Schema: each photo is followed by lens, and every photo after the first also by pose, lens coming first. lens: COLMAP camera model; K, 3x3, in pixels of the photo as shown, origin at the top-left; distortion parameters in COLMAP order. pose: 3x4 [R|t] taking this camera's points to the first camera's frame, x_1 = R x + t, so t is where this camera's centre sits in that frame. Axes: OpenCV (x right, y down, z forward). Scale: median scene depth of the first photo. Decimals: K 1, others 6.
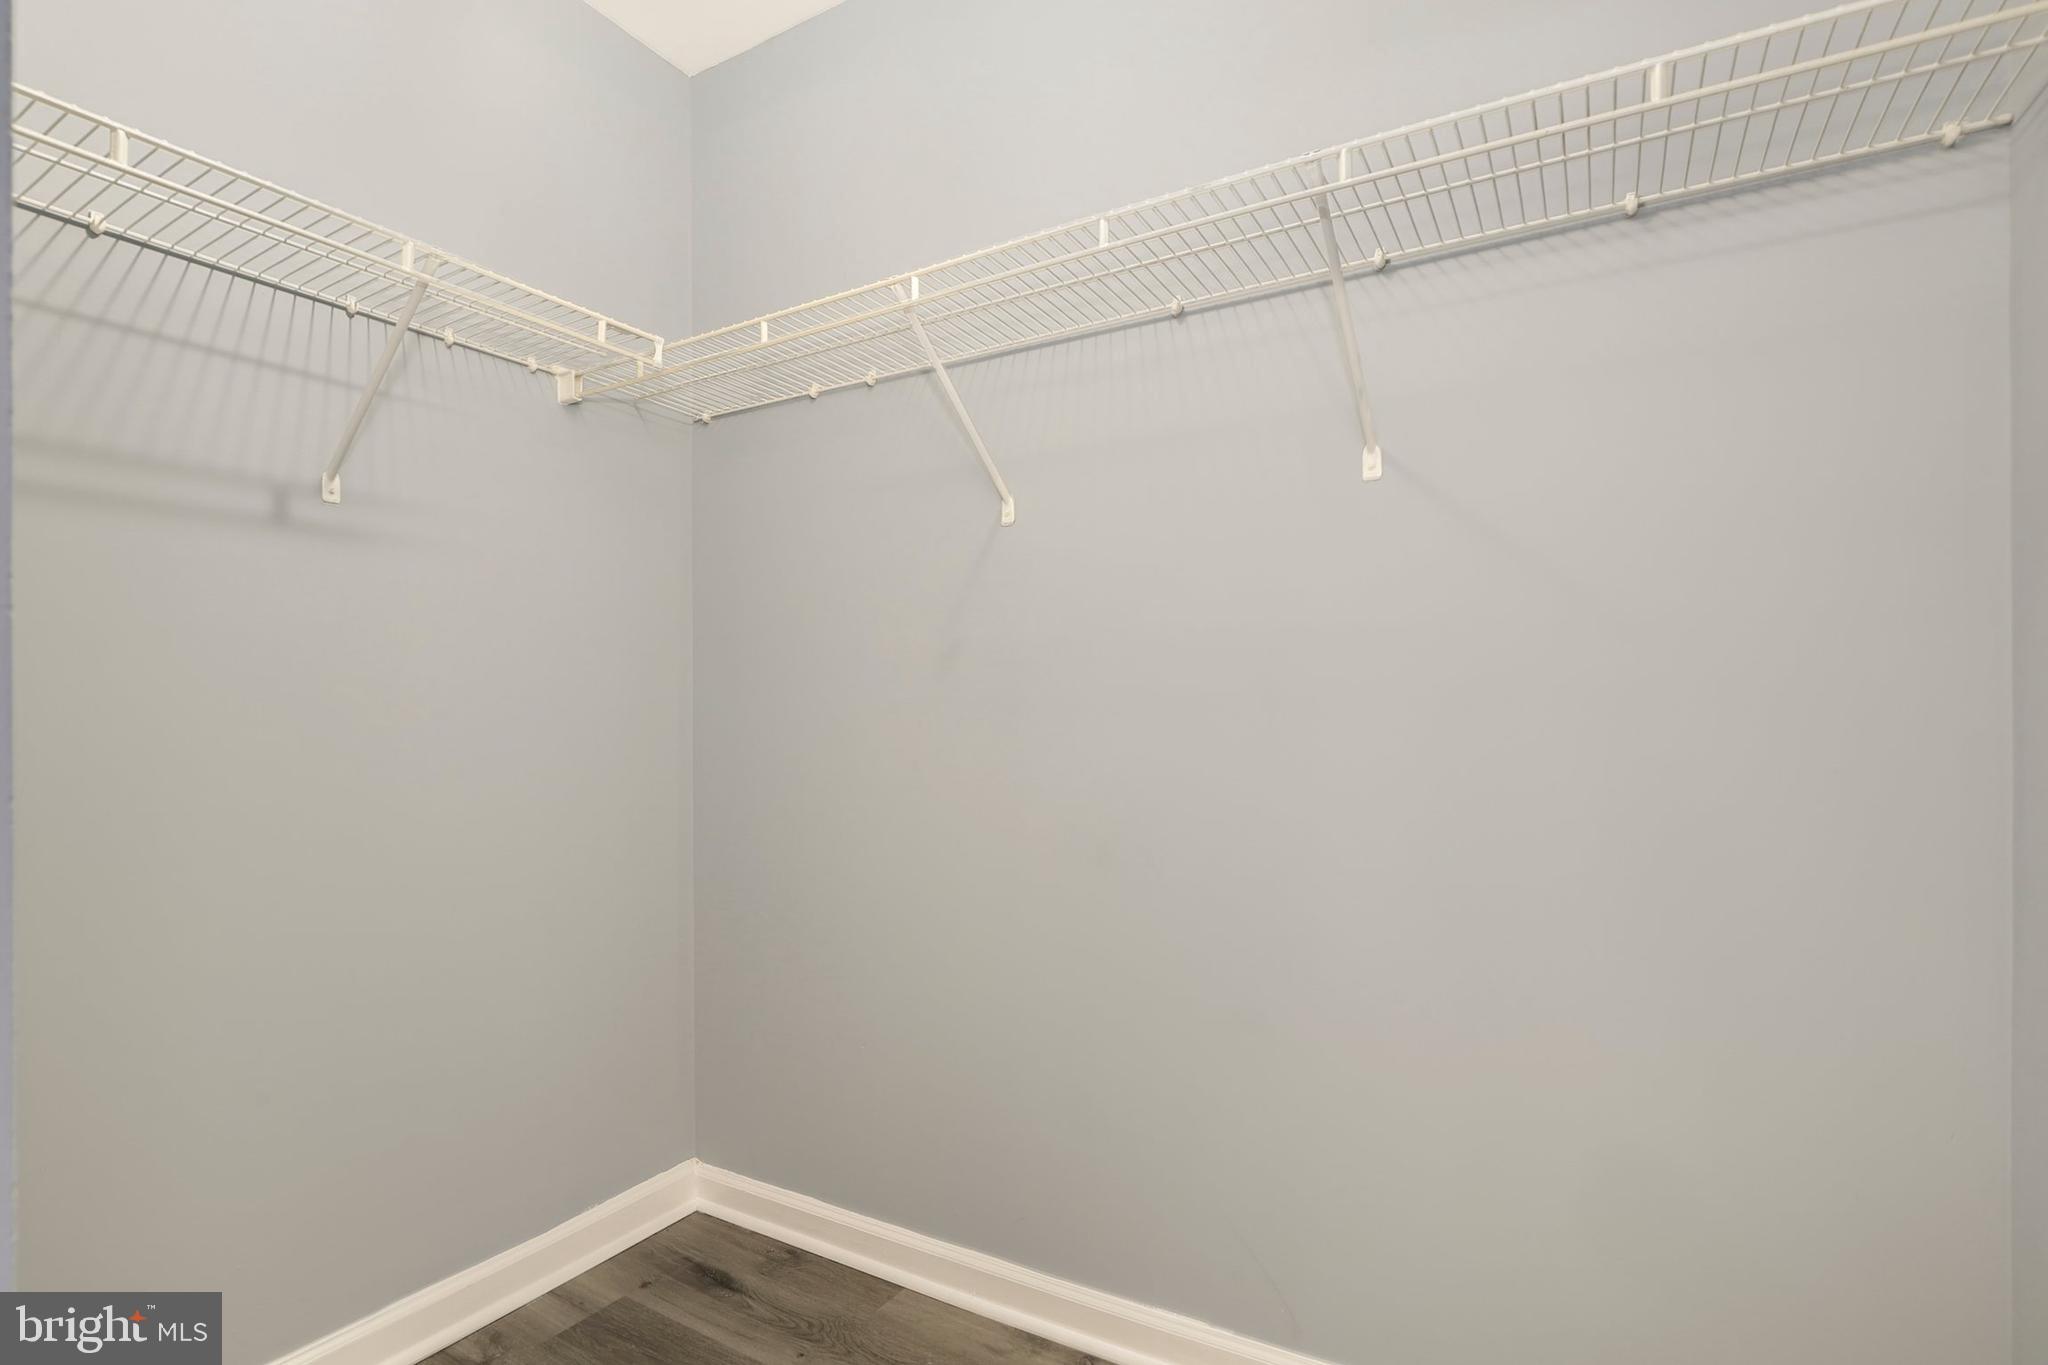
lens RADIAL K [[965.0, 0, 1032.2], [0, 965.0, 709.4], [0, 0, 1]] dist [-0.032860, 0.006674]
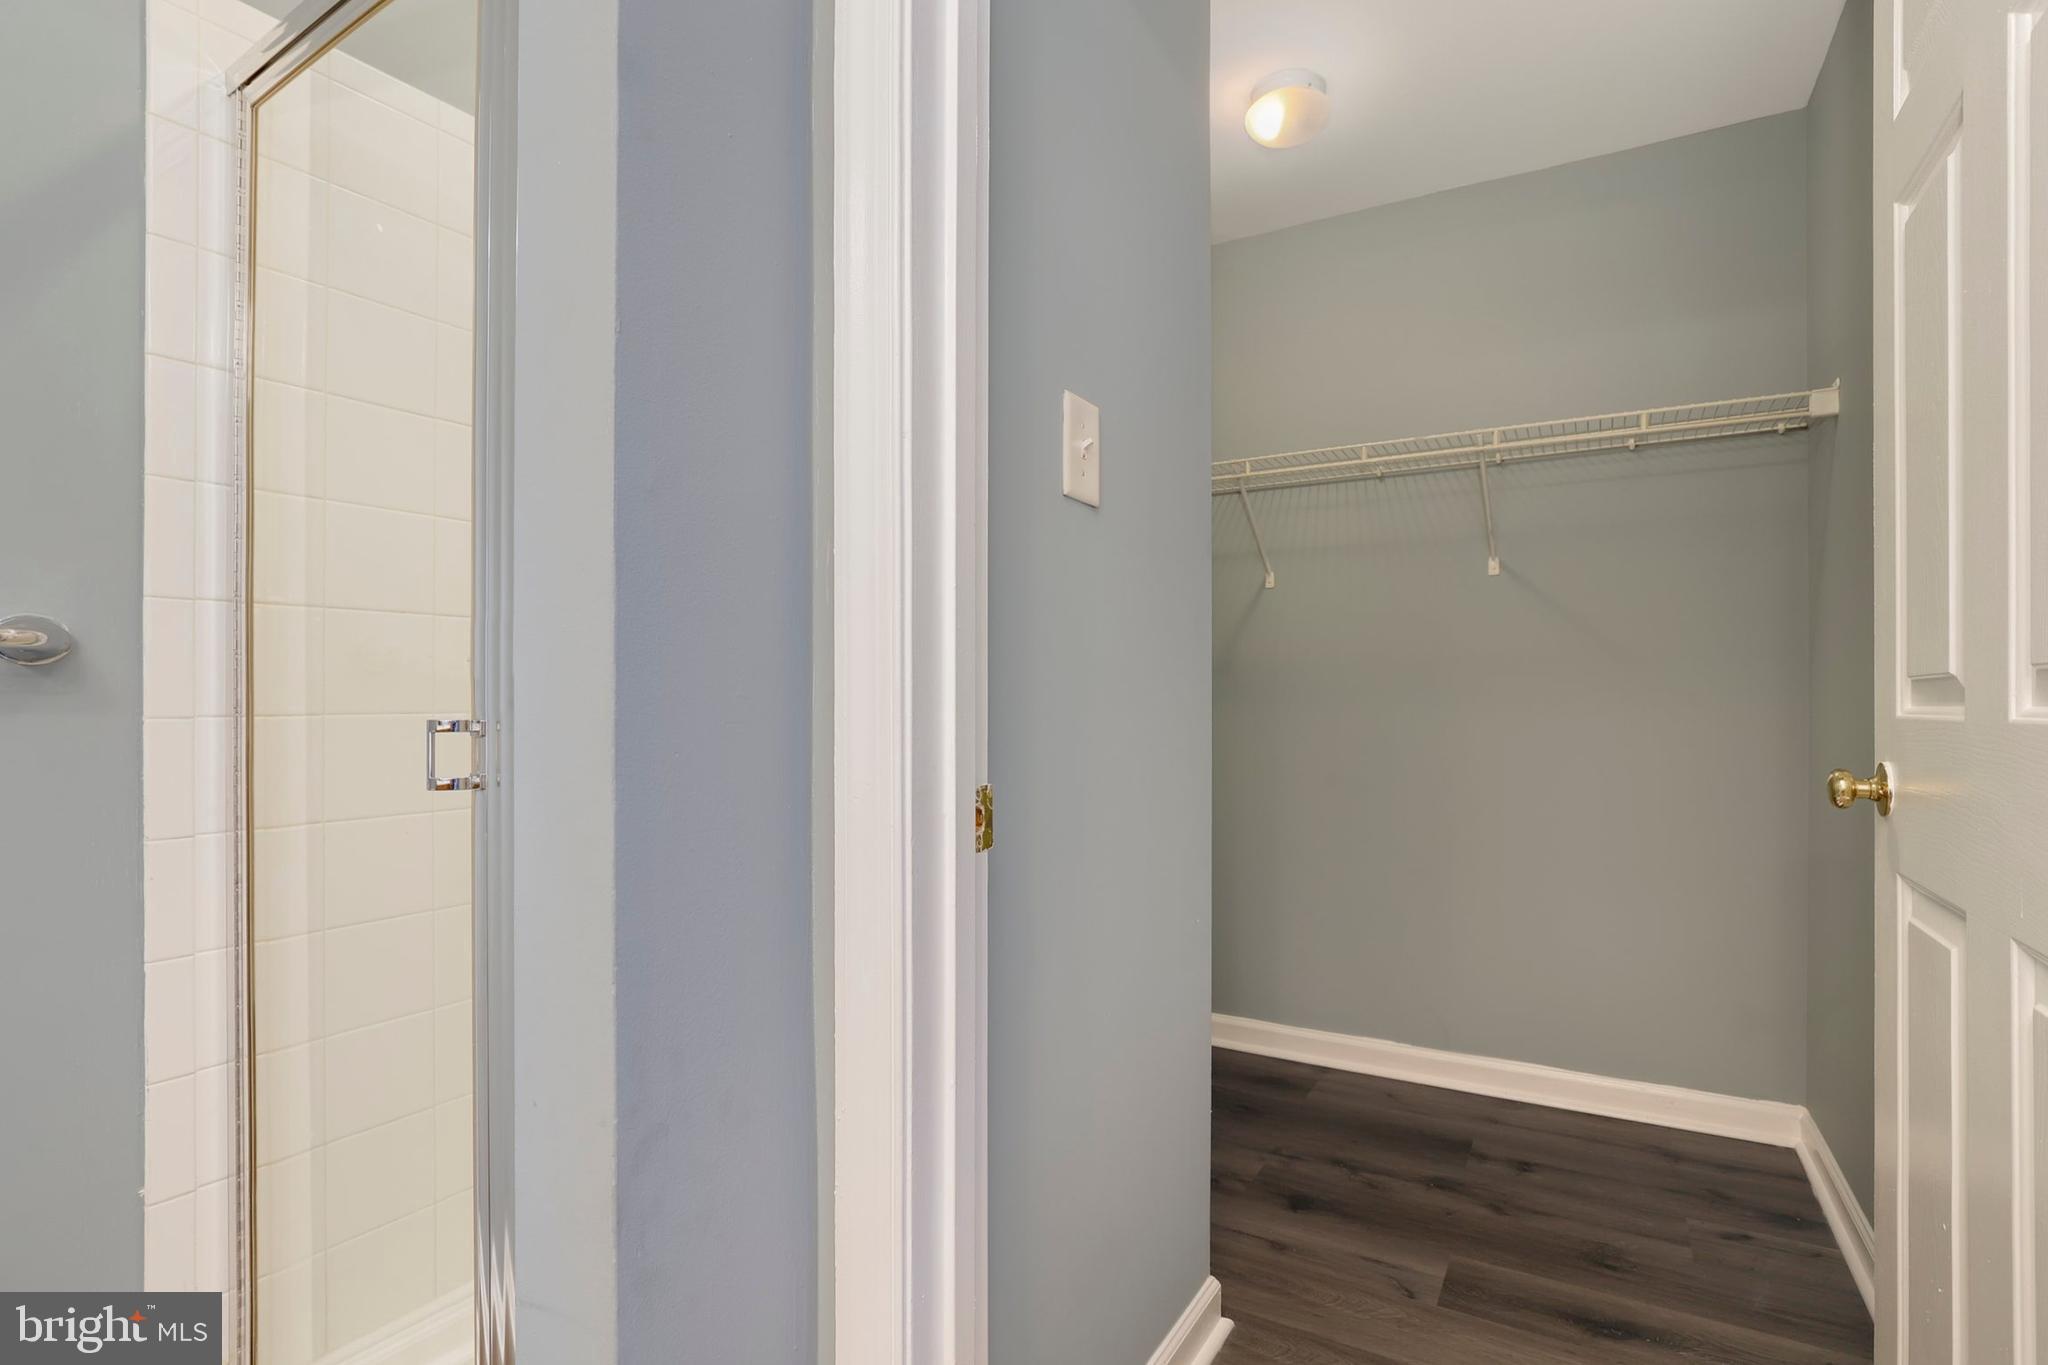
lens RADIAL K [[975.3, 0, 1033.5], [0, 975.3, 703.7], [0, 0, 1]] dist [-0.034080, 0.007771]
pose [[0.999993, -0.000222, 0.003793, -0.702815], [0.000161, 0.999868, 0.016254, -0.022612], [-0.003796, -0.016253, 0.999861, -1.138125]]
